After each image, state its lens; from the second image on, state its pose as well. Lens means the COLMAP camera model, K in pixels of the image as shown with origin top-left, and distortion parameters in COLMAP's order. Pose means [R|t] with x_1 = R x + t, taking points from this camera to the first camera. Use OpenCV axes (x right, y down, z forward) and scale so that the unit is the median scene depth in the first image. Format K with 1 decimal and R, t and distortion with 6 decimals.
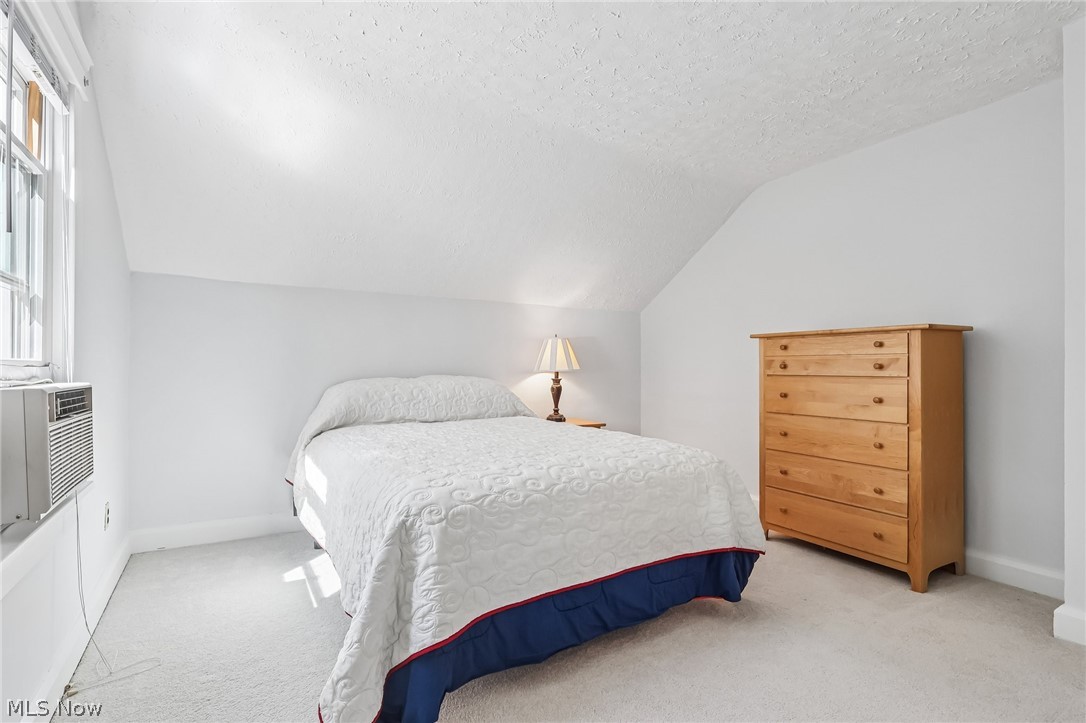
lens RADIAL K [[526.3, 0, 538.7], [0, 526.3, 364.3], [0, 0, 1]] dist [-0.003946, -0.000146]
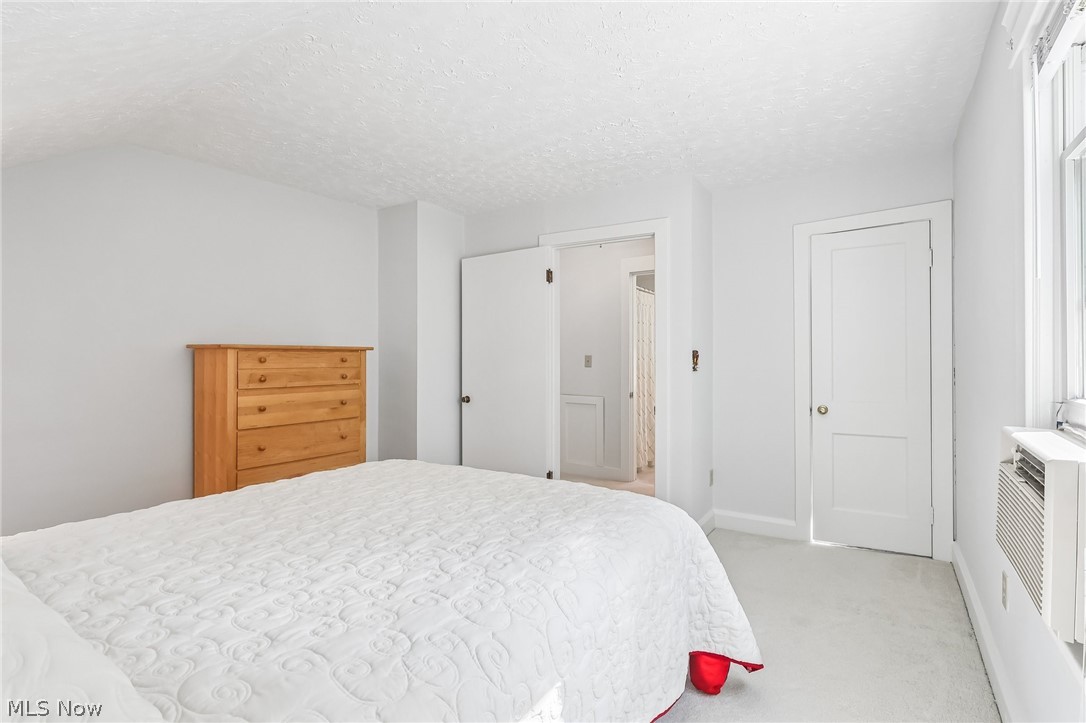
lens RADIAL K [[526.3, 0, 538.7], [0, 526.3, 364.3], [0, 0, 1]] dist [-0.003946, -0.000146]
pose [[-0.415951, 0.019762, 0.909172, -0.494338], [0.025283, 0.999629, -0.010161, -0.001113], [-0.909035, 0.018760, -0.416297, 0.726489]]
